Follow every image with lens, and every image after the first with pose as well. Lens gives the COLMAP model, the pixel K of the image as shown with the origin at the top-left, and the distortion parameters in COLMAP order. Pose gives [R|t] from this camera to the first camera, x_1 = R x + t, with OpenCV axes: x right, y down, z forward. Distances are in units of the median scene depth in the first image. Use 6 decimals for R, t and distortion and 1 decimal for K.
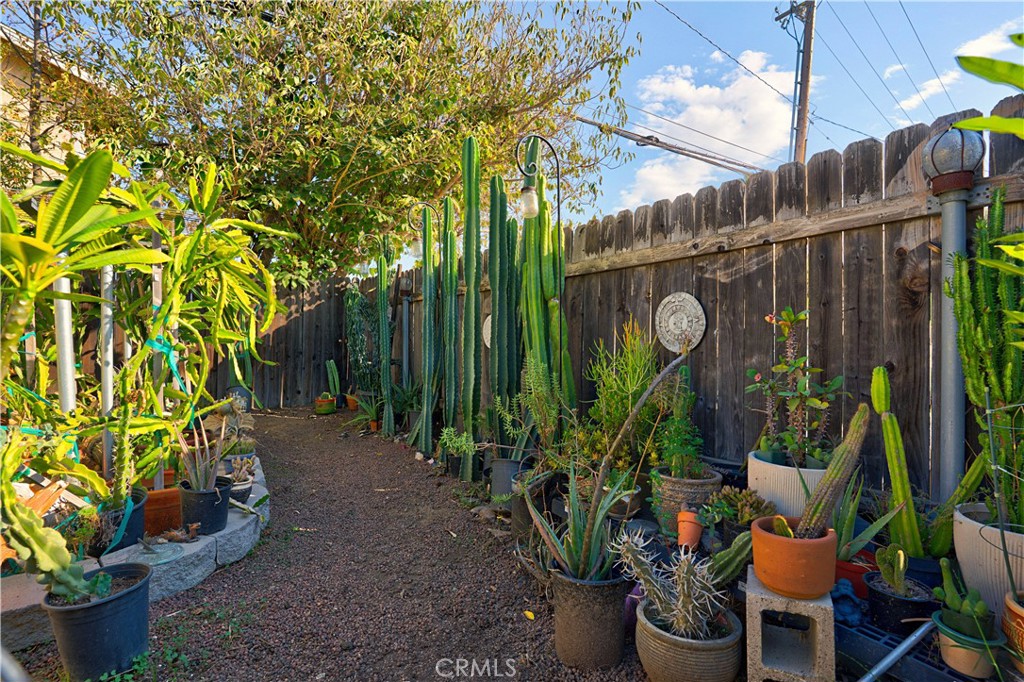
lens RADIAL K [[503.7, 0, 508.6], [0, 503.7, 341.9], [0, 0, 1]] dist [-0.078400, 0.035598]
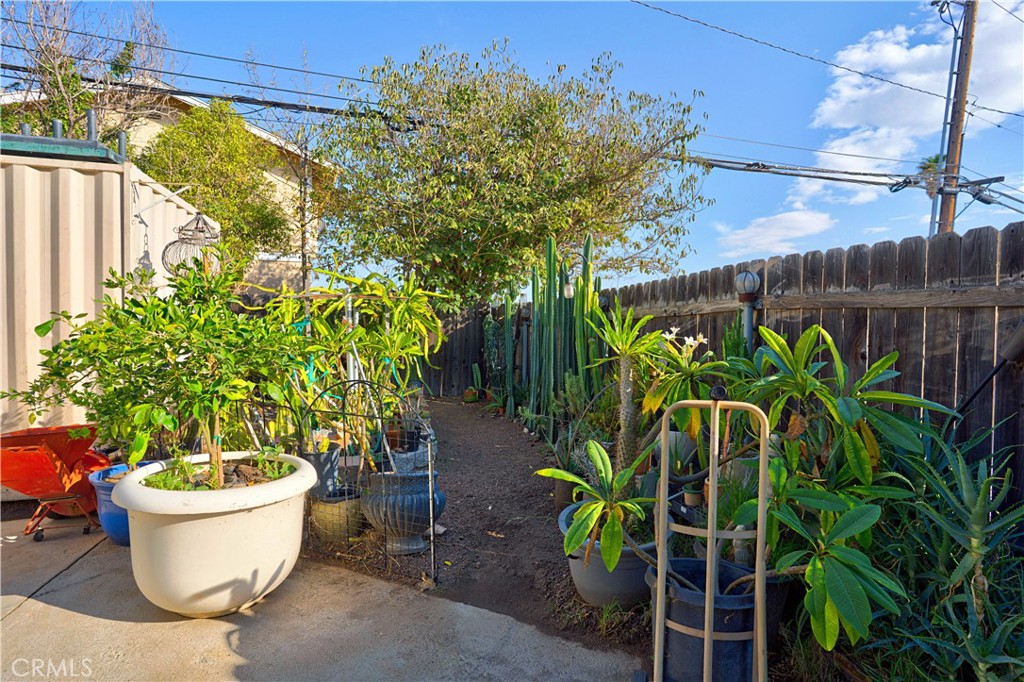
lens RADIAL K [[503.7, 0, 508.6], [0, 503.7, 341.9], [0, 0, 1]] dist [-0.078400, 0.035598]
pose [[0.958050, 0.015353, -0.286188, 0.158385], [-0.014533, 0.999882, 0.004989, -0.038613], [0.286231, -0.000621, 0.958160, -0.376673]]
